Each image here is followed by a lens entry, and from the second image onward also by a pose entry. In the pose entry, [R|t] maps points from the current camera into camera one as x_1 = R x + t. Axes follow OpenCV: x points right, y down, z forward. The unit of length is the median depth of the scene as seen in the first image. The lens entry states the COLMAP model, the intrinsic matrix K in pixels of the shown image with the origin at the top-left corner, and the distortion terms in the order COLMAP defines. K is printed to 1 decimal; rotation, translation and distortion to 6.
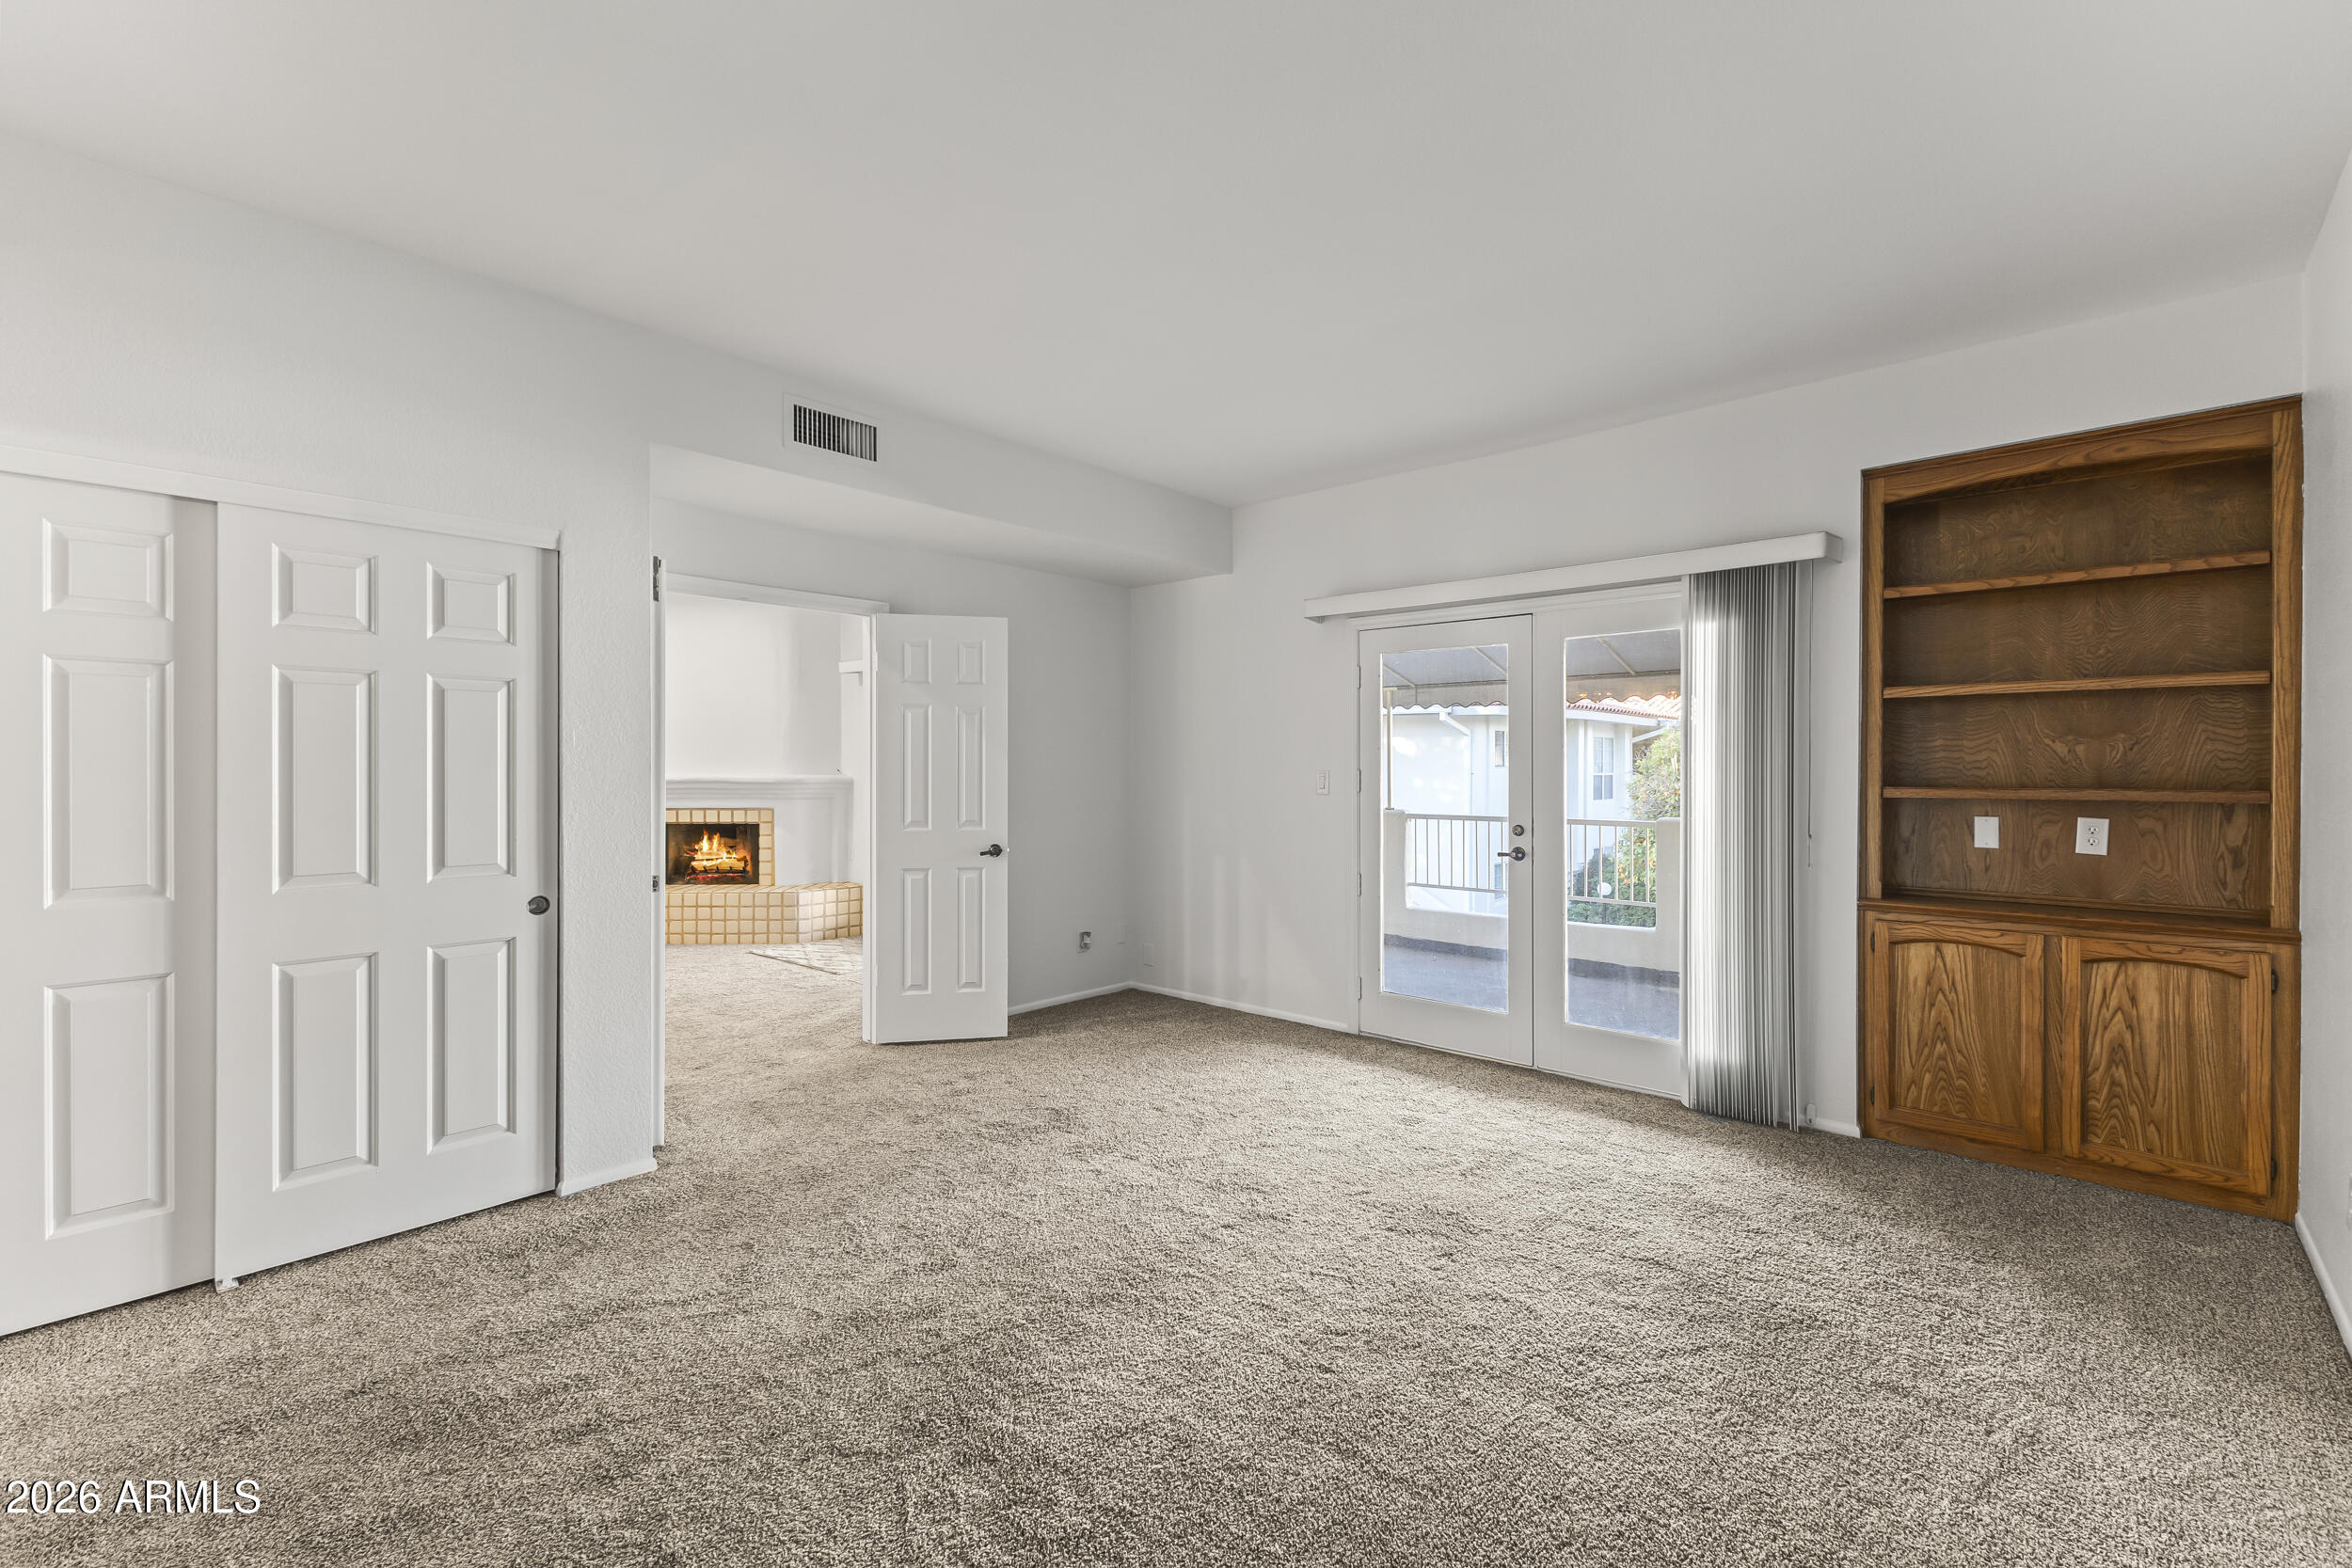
lens RADIAL K [[1014.3, 0, 1170.2], [0, 1014.3, 773.4], [0, 0, 1]] dist [0.014080, -0.002578]
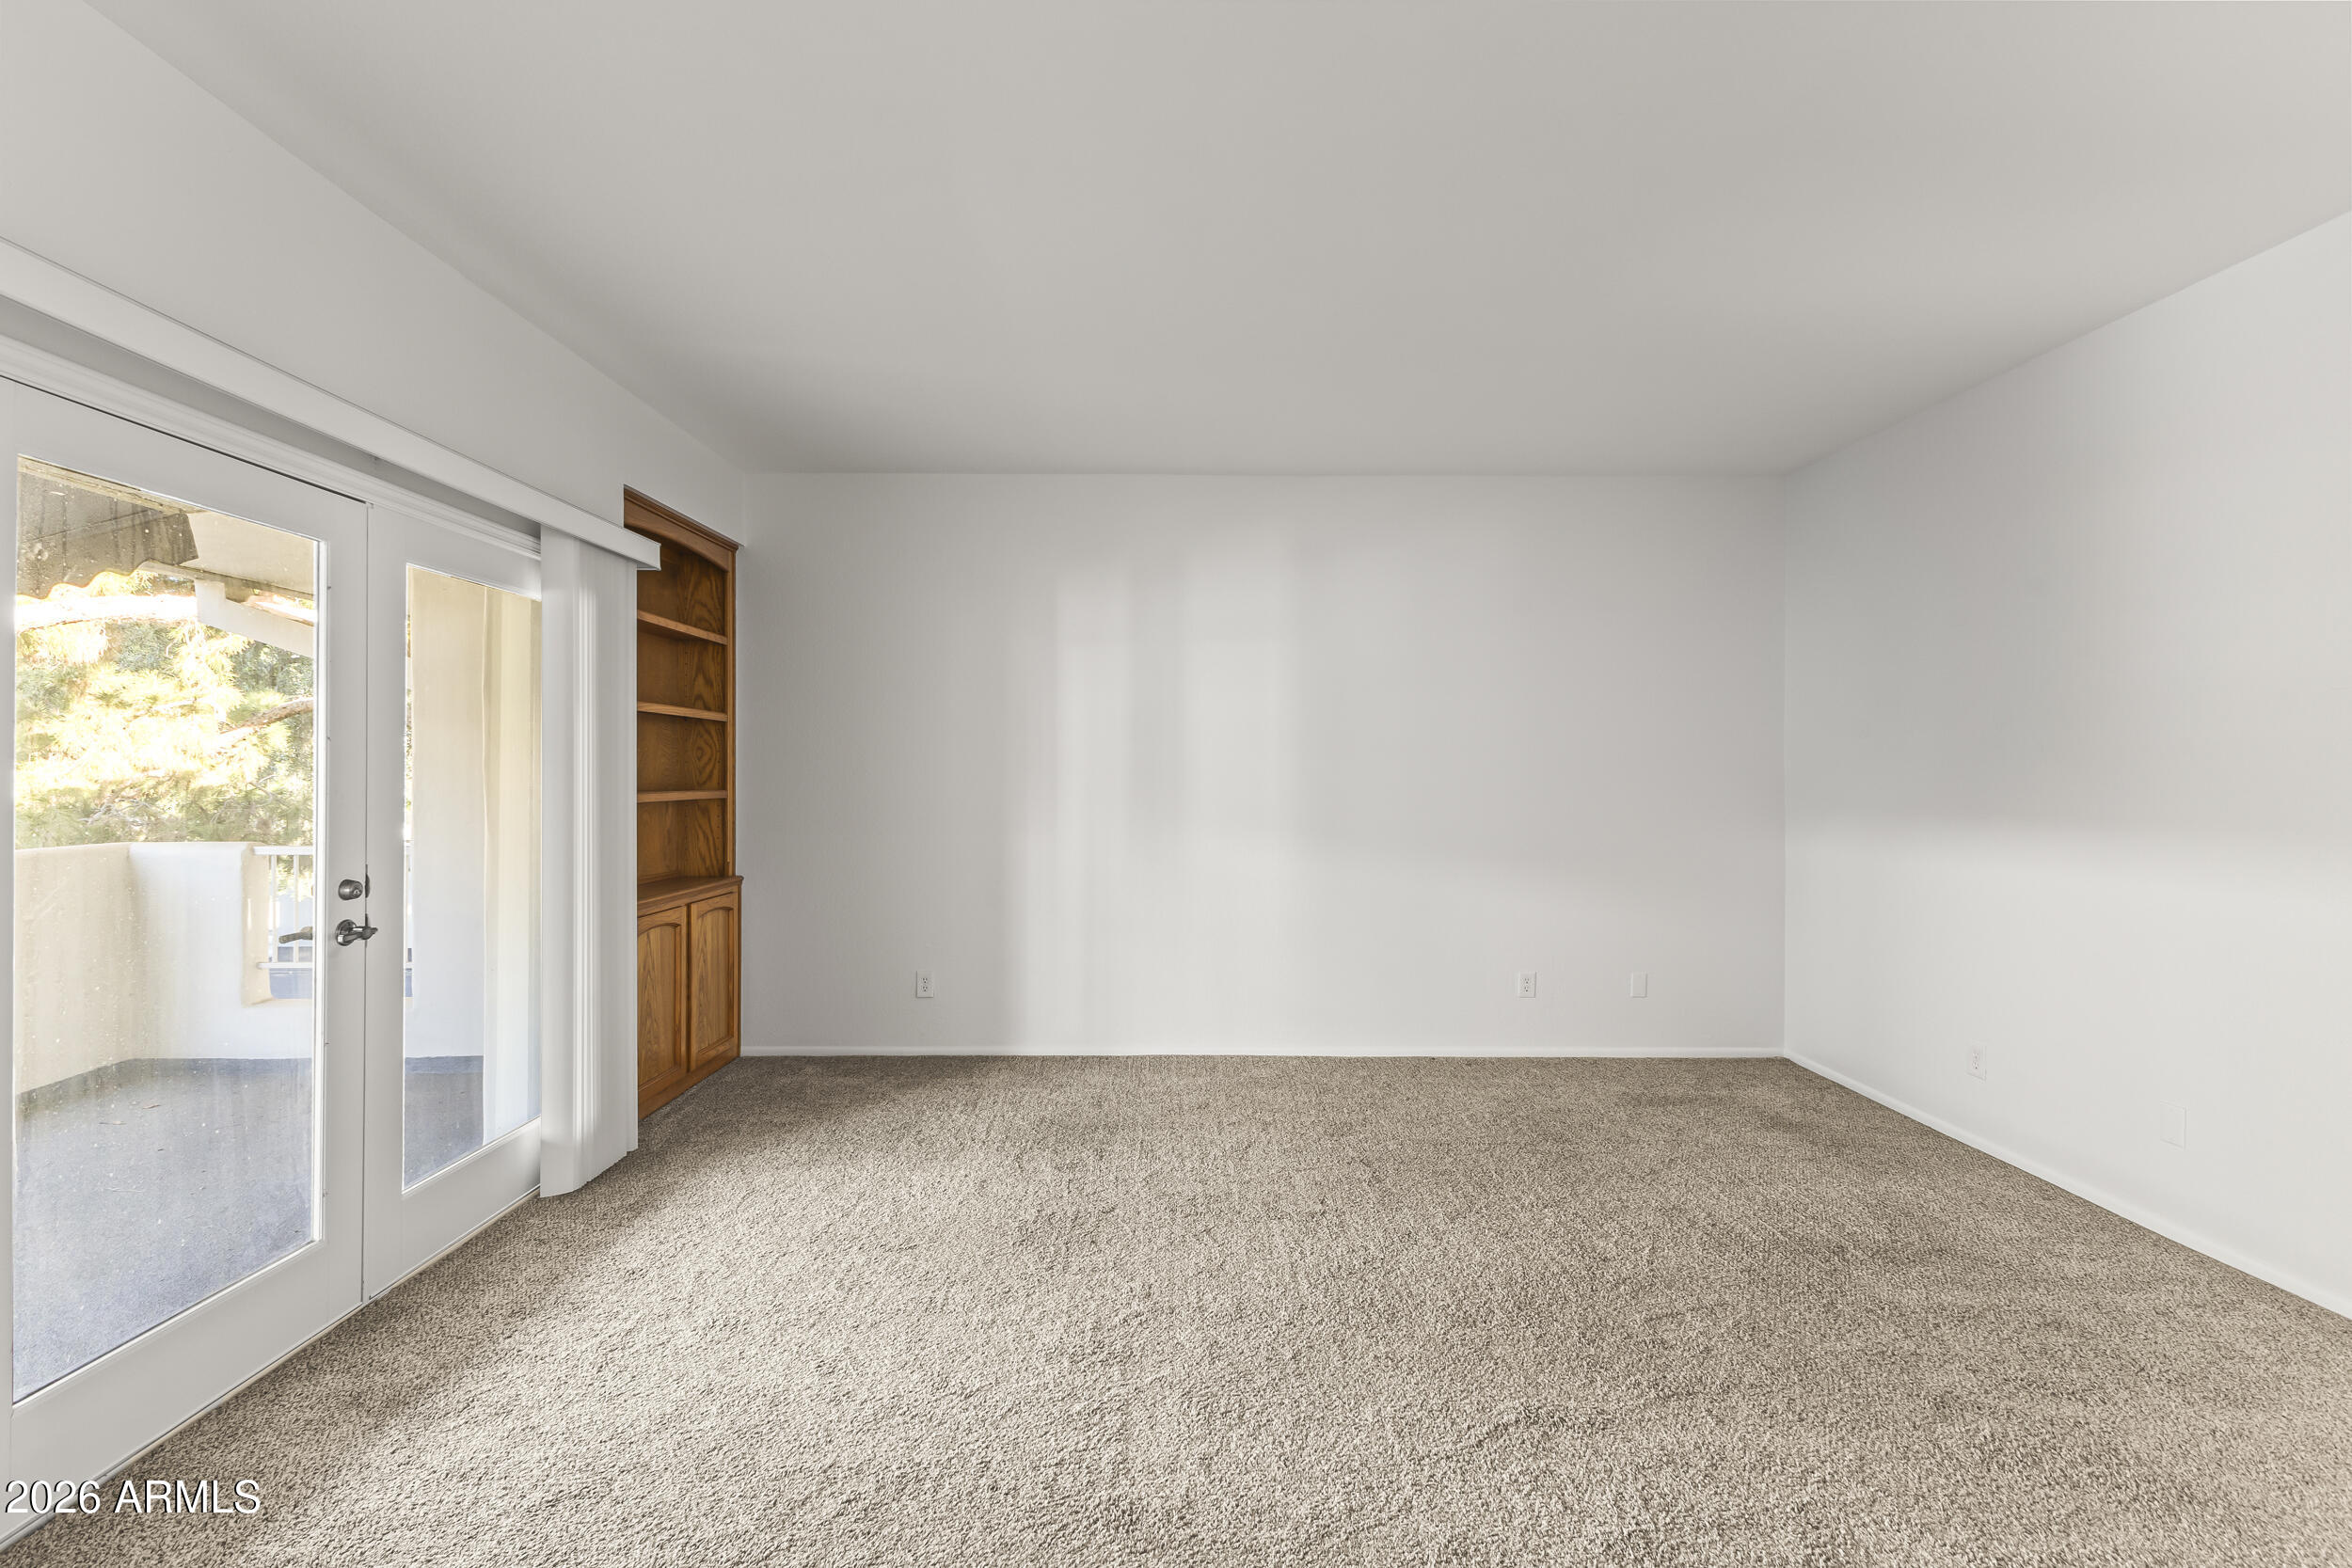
lens RADIAL K [[1014.3, 0, 1172.9], [0, 1014.3, 777.3], [0, 0, 1]] dist [0.014080, -0.002578]
pose [[-0.682770, -0.002947, 0.730627, -0.459632], [0.000286, 0.999991, 0.004301, -0.008172], [-0.730633, 0.003145, -0.682763, 1.327785]]
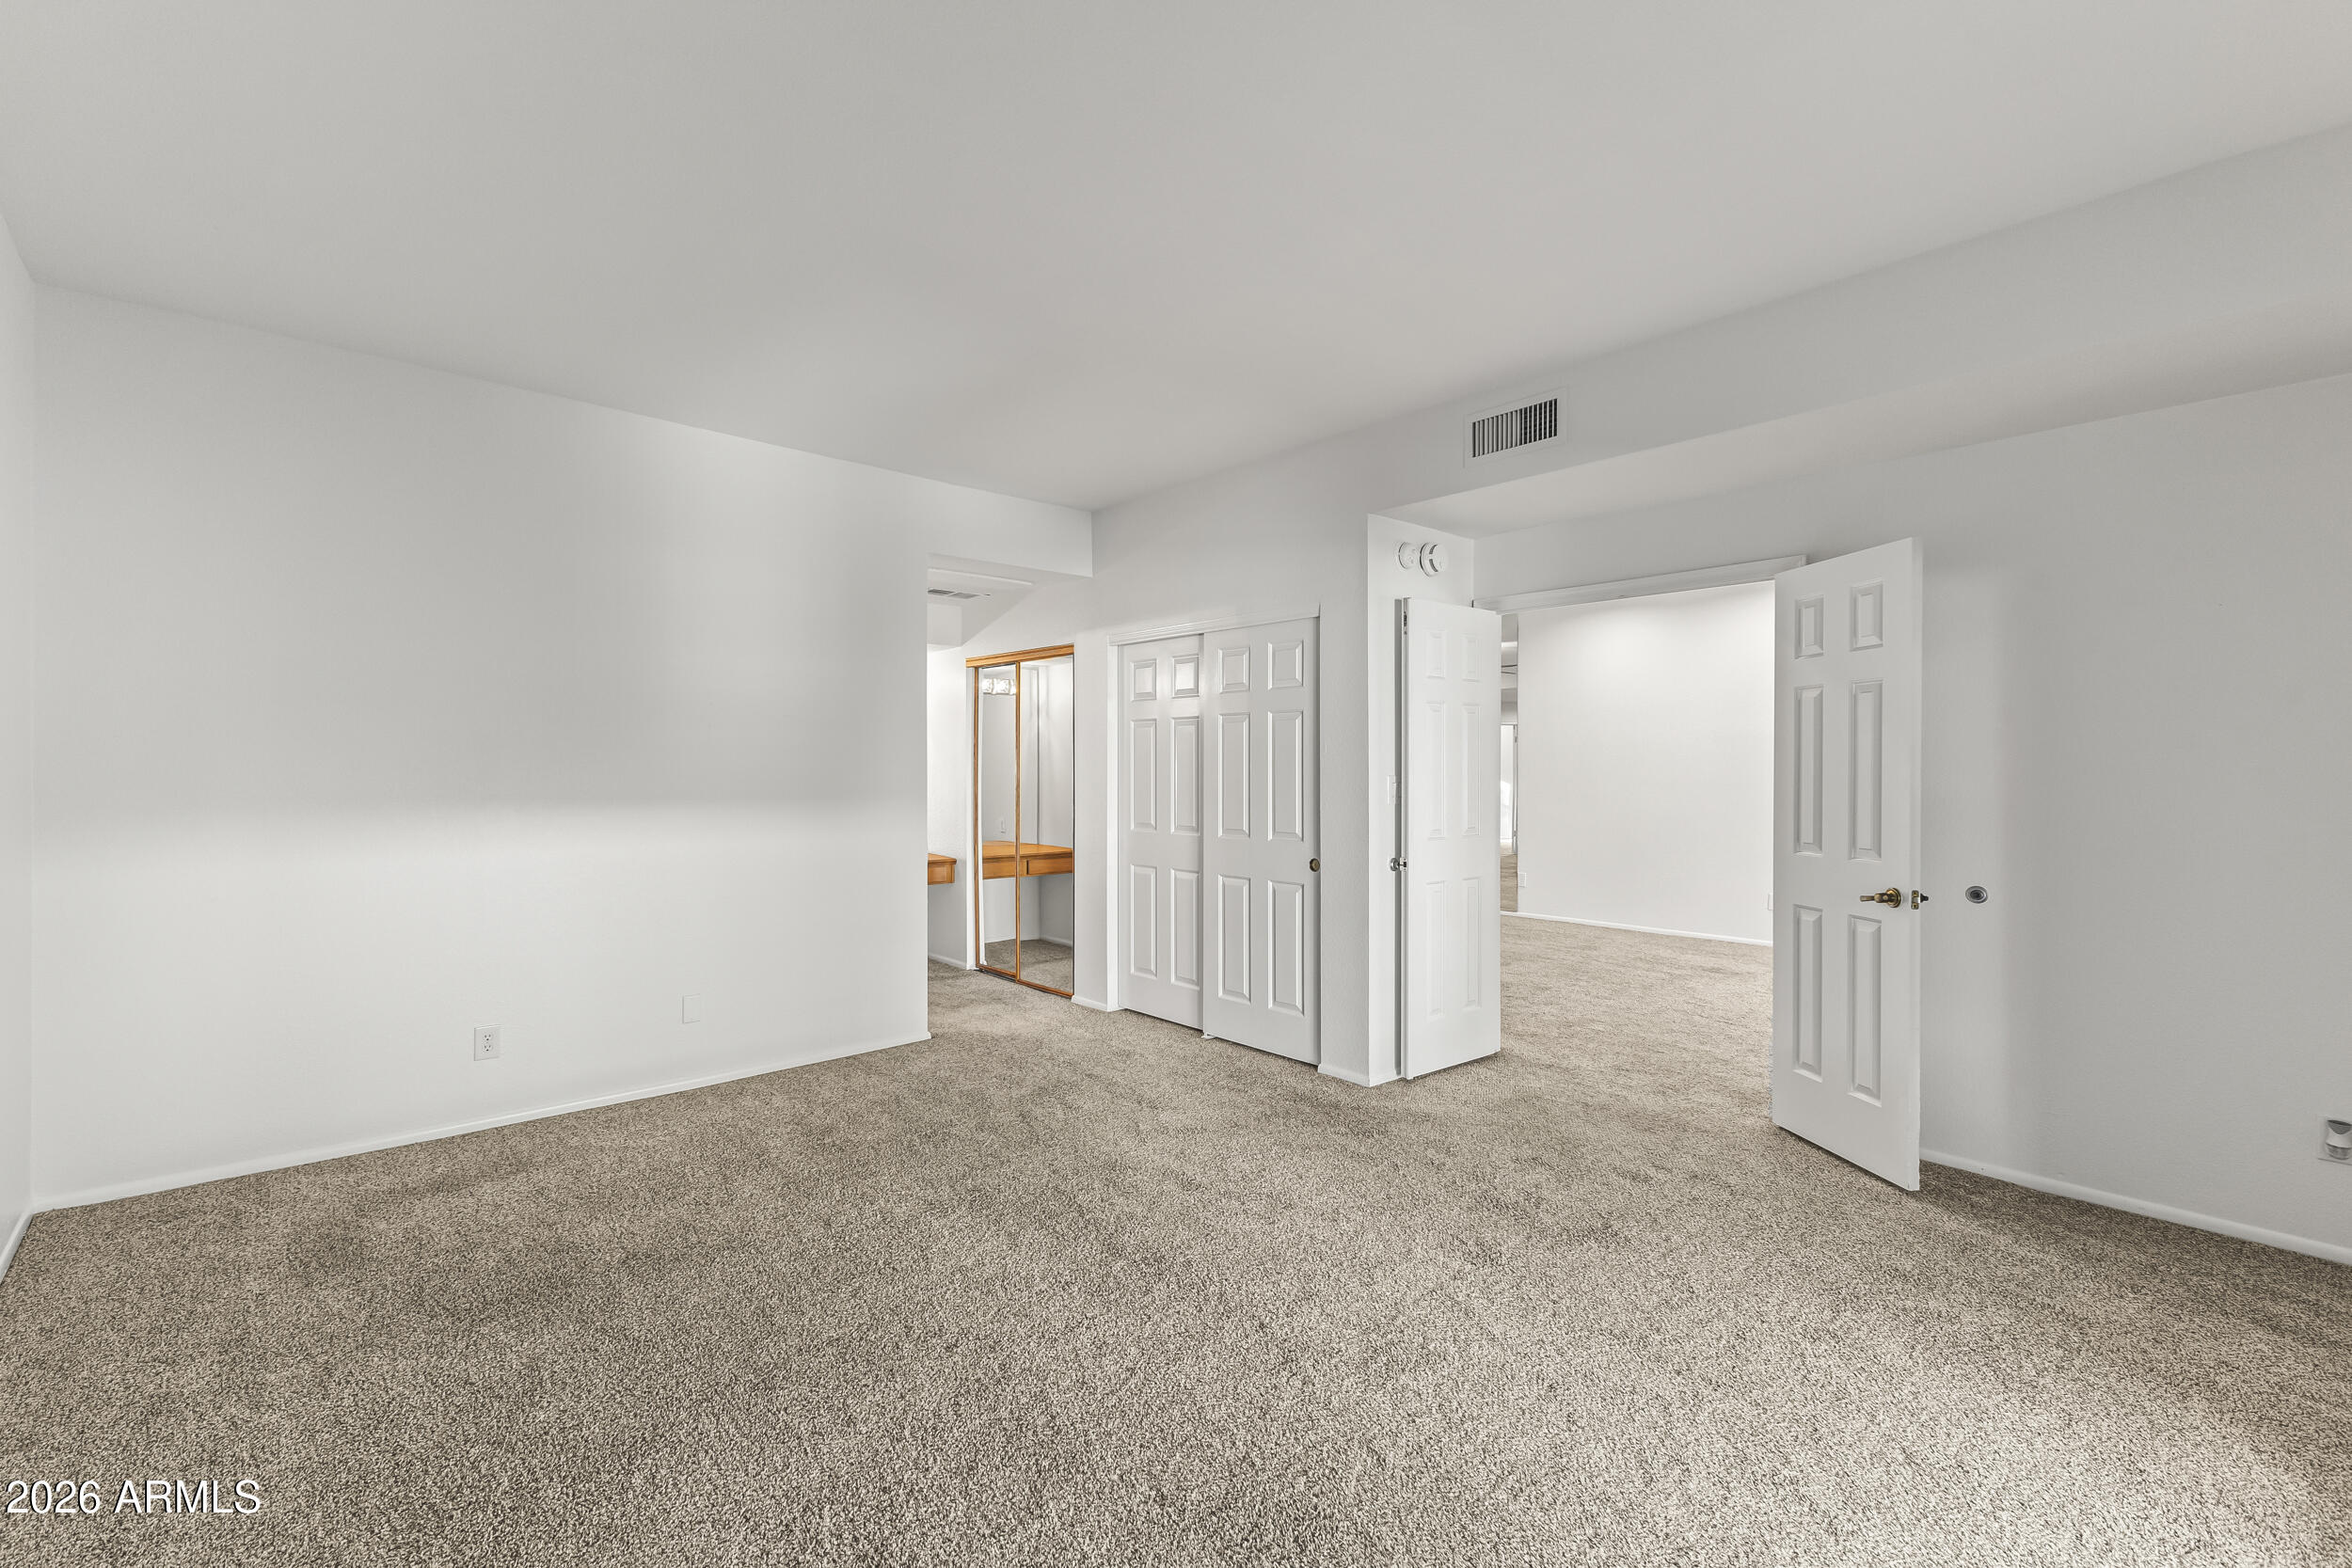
lens RADIAL K [[1014.3, 0, 1163.2], [0, 1014.3, 768.3], [0, 0, 1]] dist [0.014080, -0.002578]
pose [[-0.105324, 0.002776, -0.994434, 0.733579], [-0.005238, 0.999981, 0.003346, -0.009393], [0.994424, 0.005561, -0.105307, 0.830337]]
